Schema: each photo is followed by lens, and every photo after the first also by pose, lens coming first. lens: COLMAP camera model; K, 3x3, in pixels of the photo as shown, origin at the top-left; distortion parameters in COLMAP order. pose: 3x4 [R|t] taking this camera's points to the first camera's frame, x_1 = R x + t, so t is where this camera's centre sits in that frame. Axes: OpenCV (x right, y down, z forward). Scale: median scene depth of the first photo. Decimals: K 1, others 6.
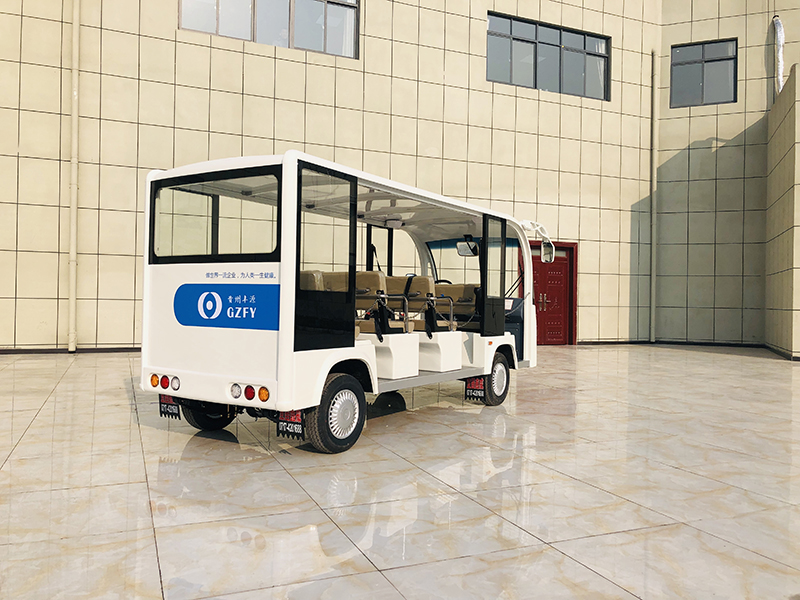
lens RADIAL K [[652.2, 0, 400.0], [0, 652.2, 300.0], [0, 0, 1]] dist [0.007631, 0.006717]
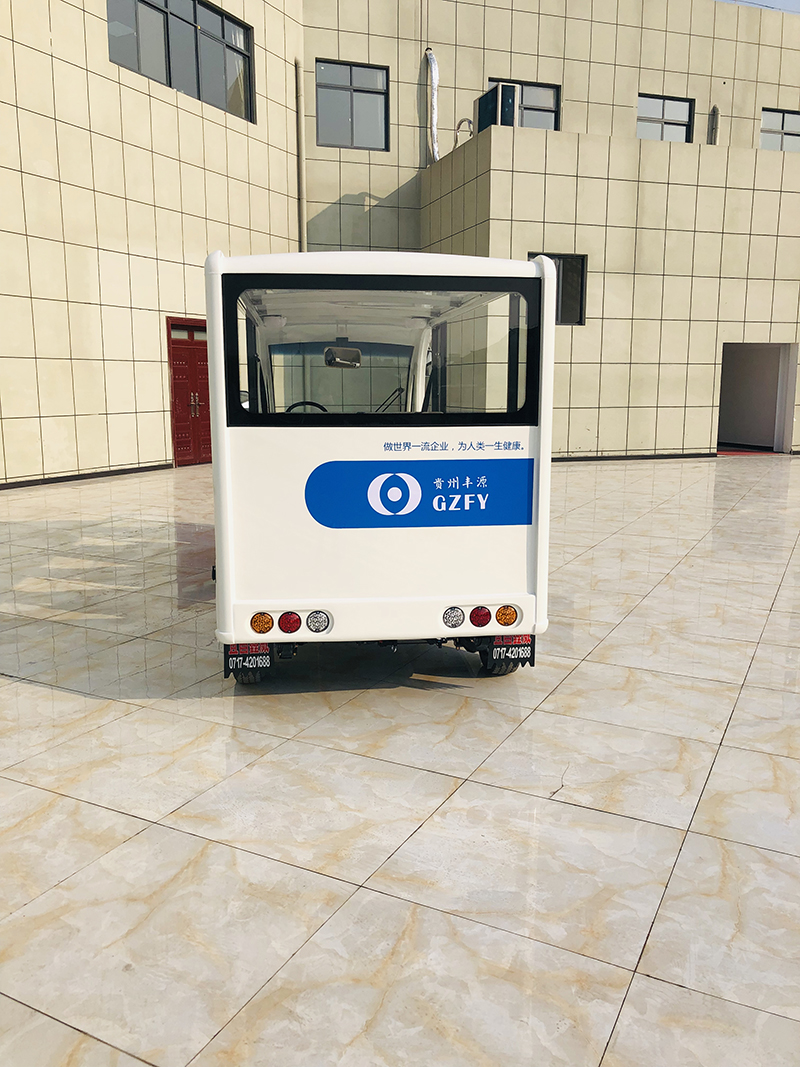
lens RADIAL K [[869.8, 0, 400.0], [0, 869.8, 533.5], [0, 0, 1]] dist [0.007631, 0.006717]
pose [[0.770635, -0.124510, 0.624995, -0.230475], [0.010848, 0.983149, 0.182485, -0.030458], [-0.637185, -0.133849, 0.758999, 0.098134]]
